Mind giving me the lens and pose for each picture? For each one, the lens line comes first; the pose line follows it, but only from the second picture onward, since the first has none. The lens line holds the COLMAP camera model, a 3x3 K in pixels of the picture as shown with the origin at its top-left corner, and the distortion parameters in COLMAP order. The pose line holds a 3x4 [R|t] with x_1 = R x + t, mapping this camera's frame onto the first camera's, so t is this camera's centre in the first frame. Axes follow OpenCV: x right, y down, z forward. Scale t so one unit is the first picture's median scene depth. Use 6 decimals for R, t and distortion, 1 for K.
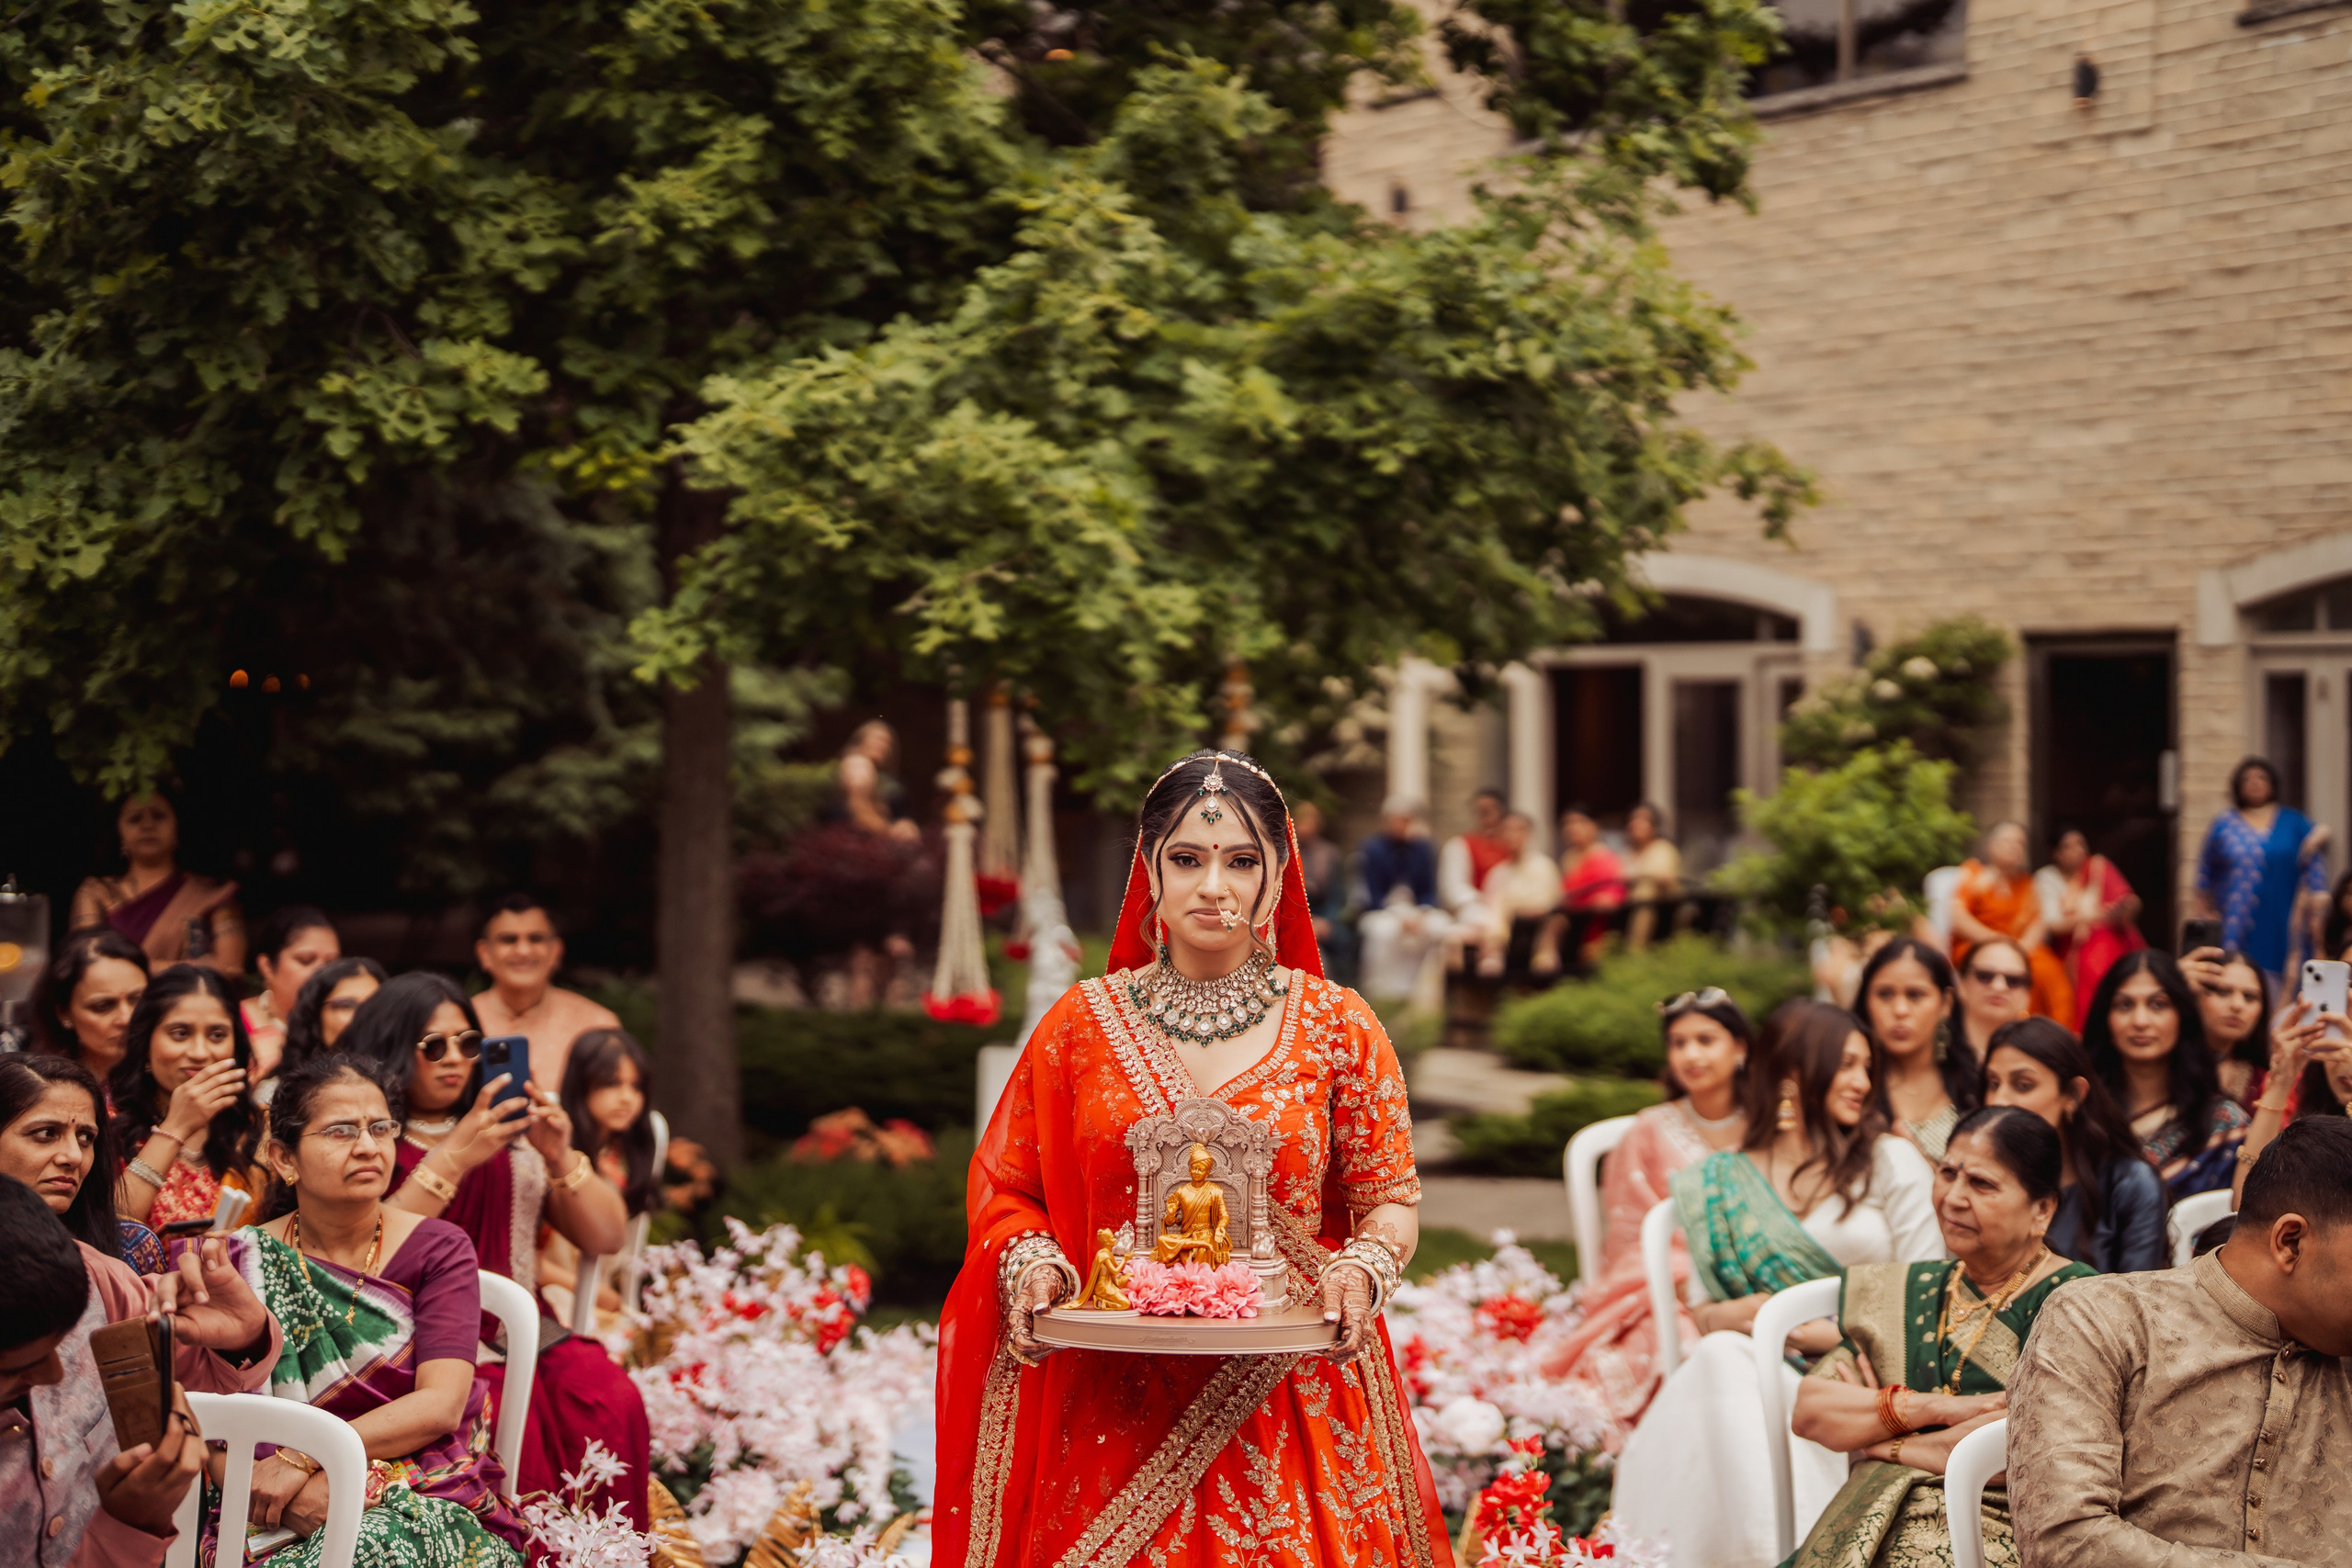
lens RADIAL K [[3690.6, 0, 1313.3], [0, 3690.6, 629.6], [0, 0, 1]] dist [-0.051745, -0.145014]
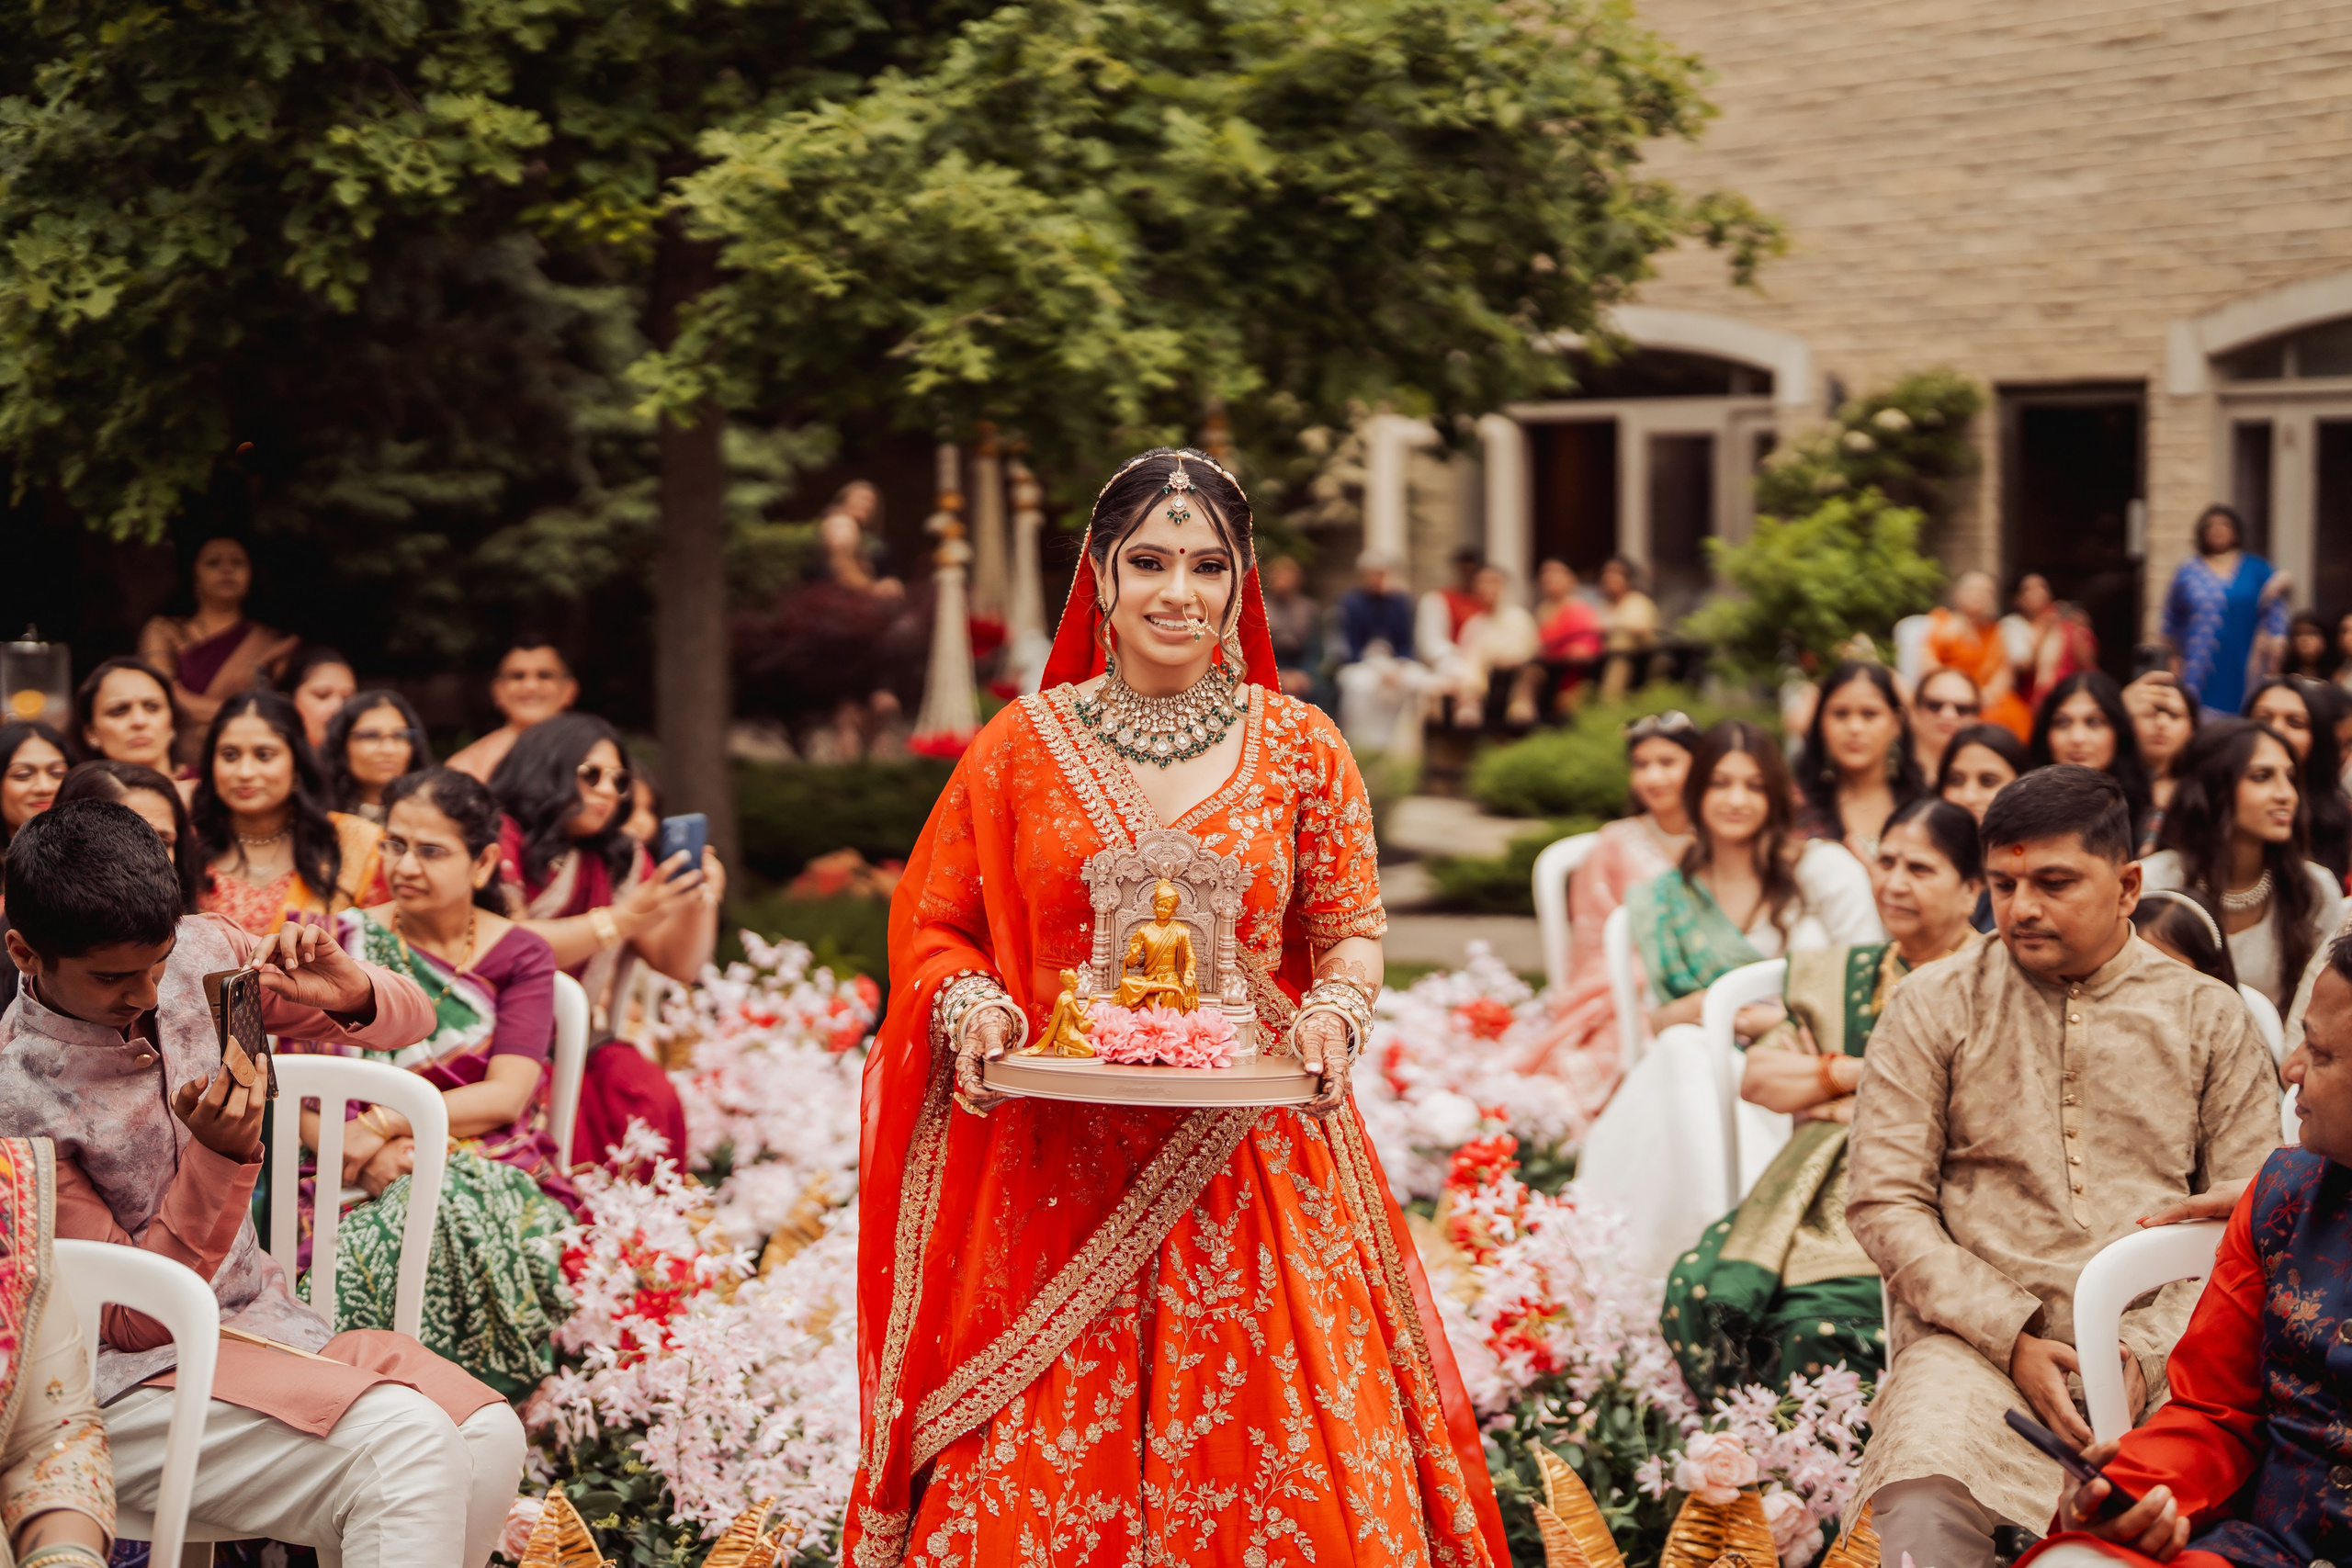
lens RADIAL K [[3790.1, 0, 1295.4], [0, 3790.1, 750.7], [0, 0, 1]] dist [-0.173898, 1.638695]
pose [[0.999972, -0.007476, 0.000850, -0.000614], [0.007366, 0.995744, 0.091873, 0.007589], [-0.001533, -0.091864, 0.995770, -0.062810]]
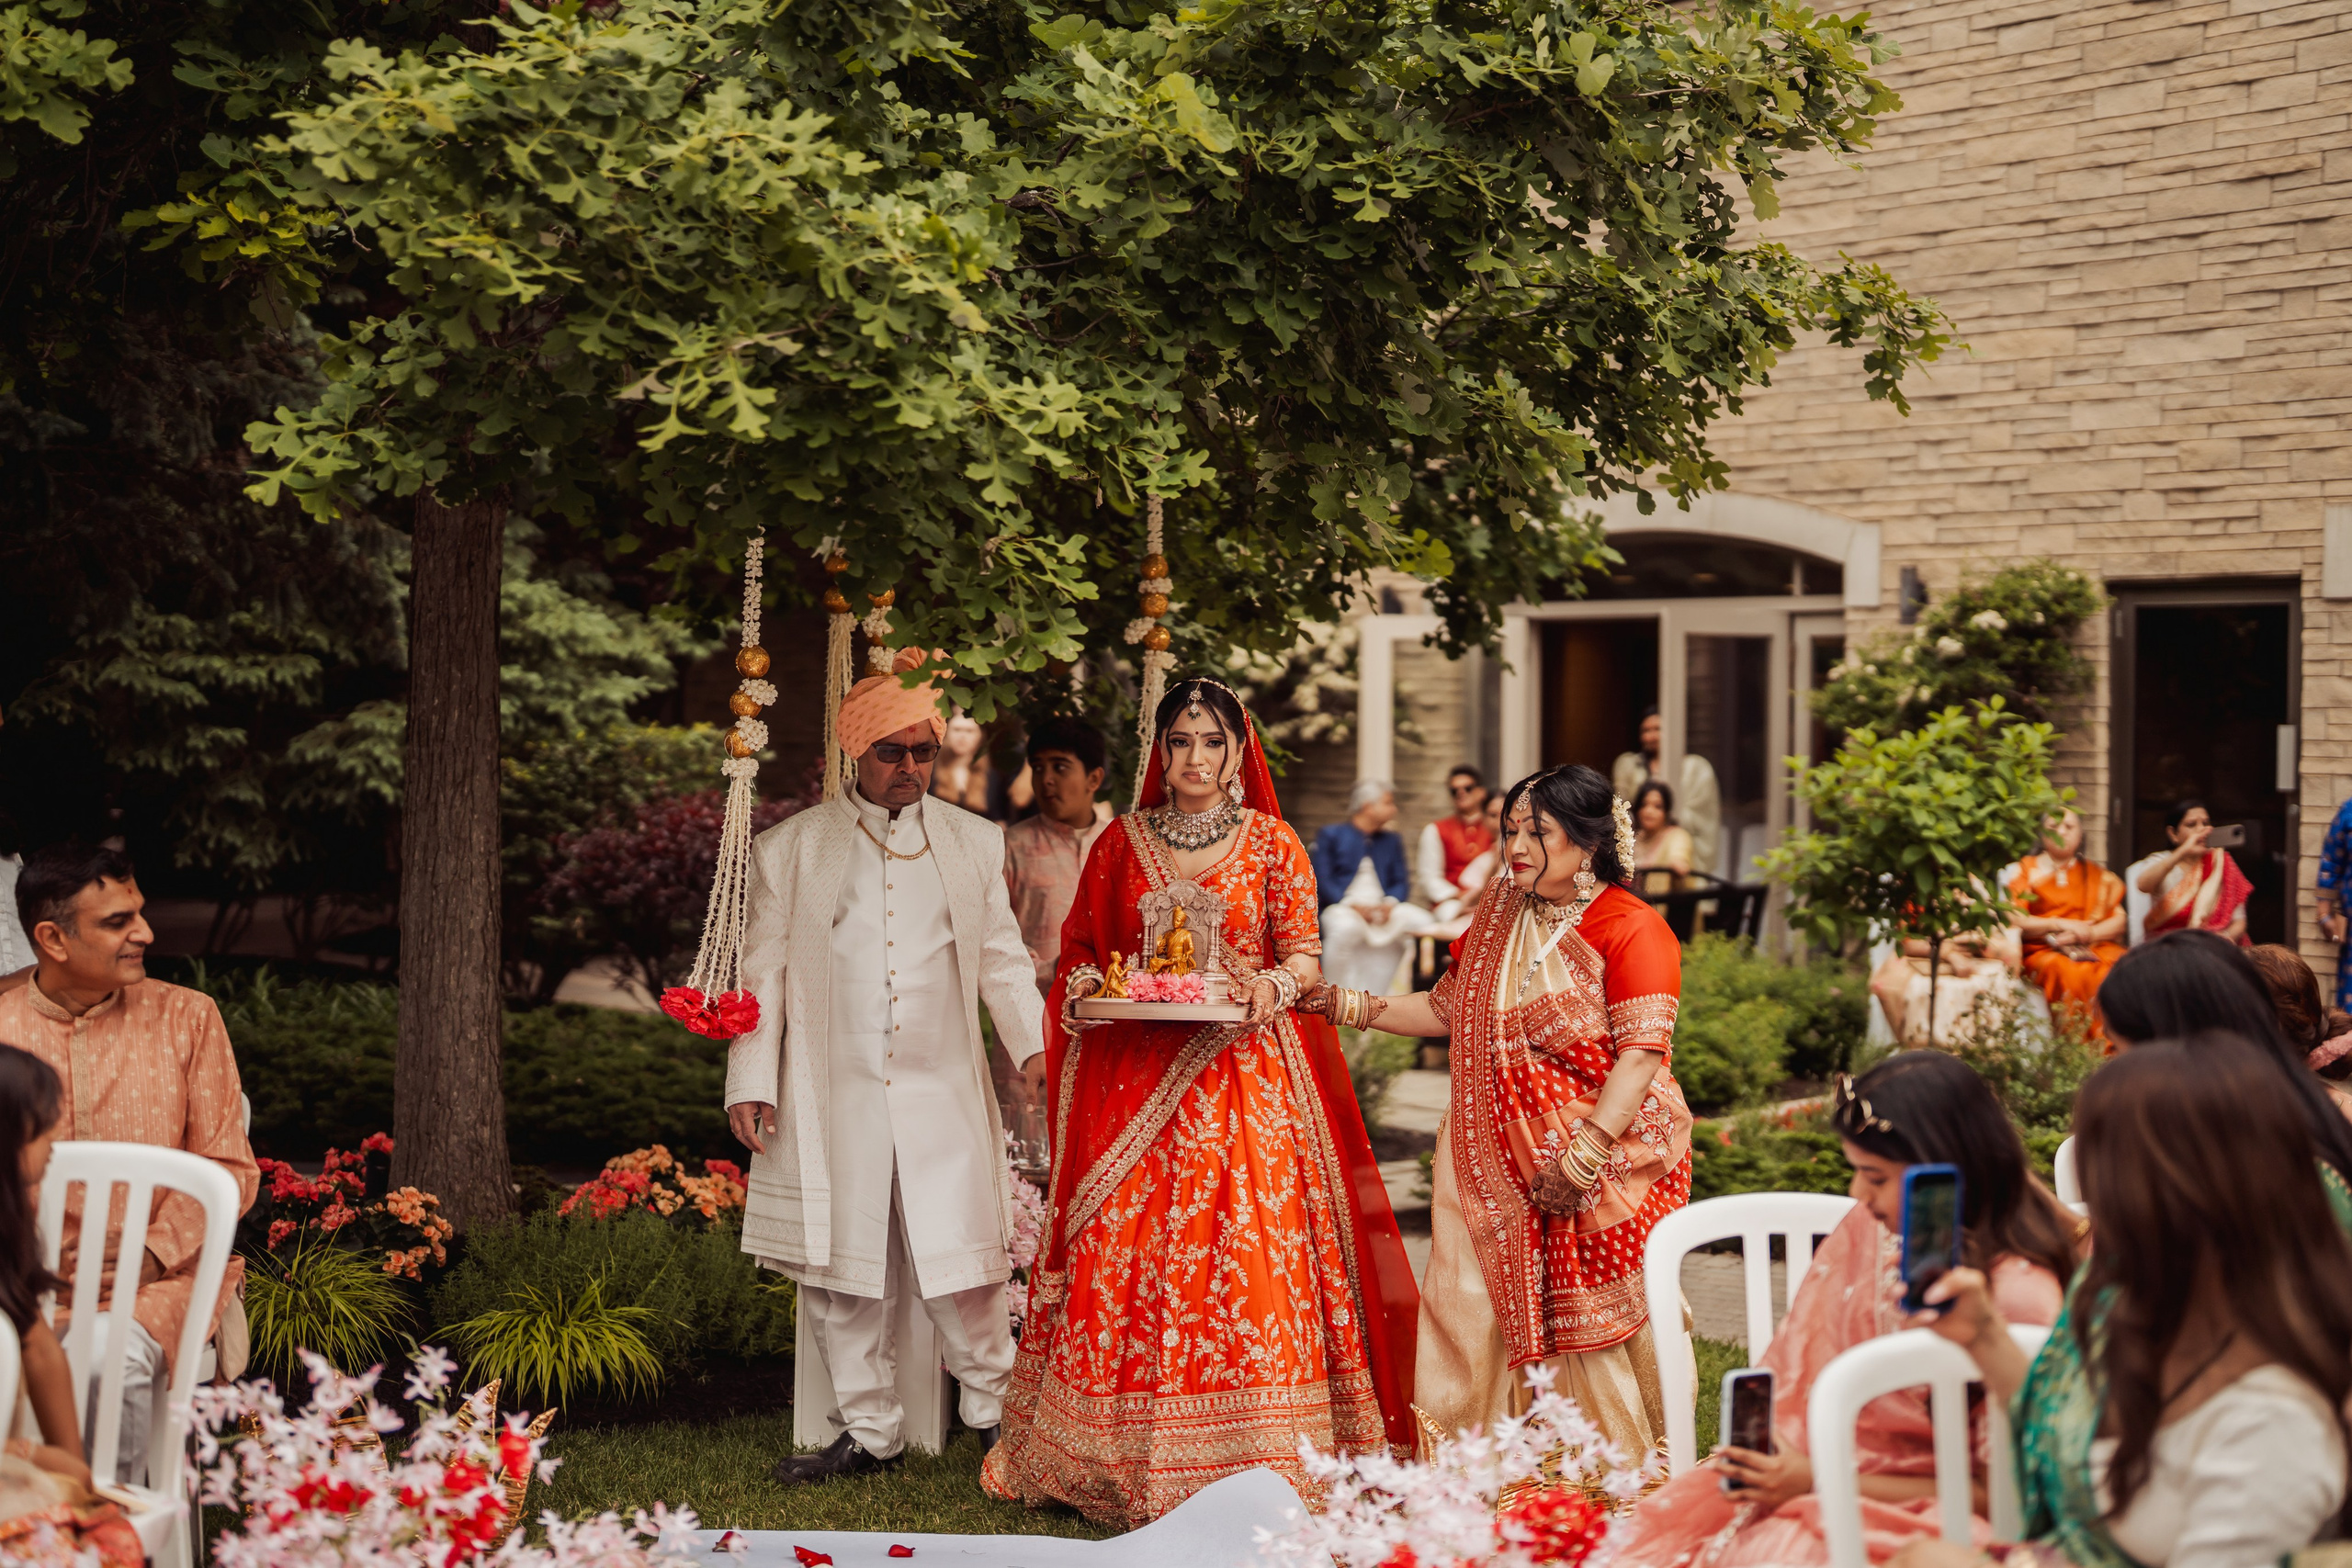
lens RADIAL K [[3531.9, 0, 1246.3], [0, 3531.9, 719.5], [0, 0, 1]] dist [-0.207426, 1.105753]
pose [[0.999913, 0.011396, -0.006583, 0.002652], [-0.011280, 0.999787, 0.017304, 0.034883], [0.006779, -0.017228, 0.999829, 0.339345]]
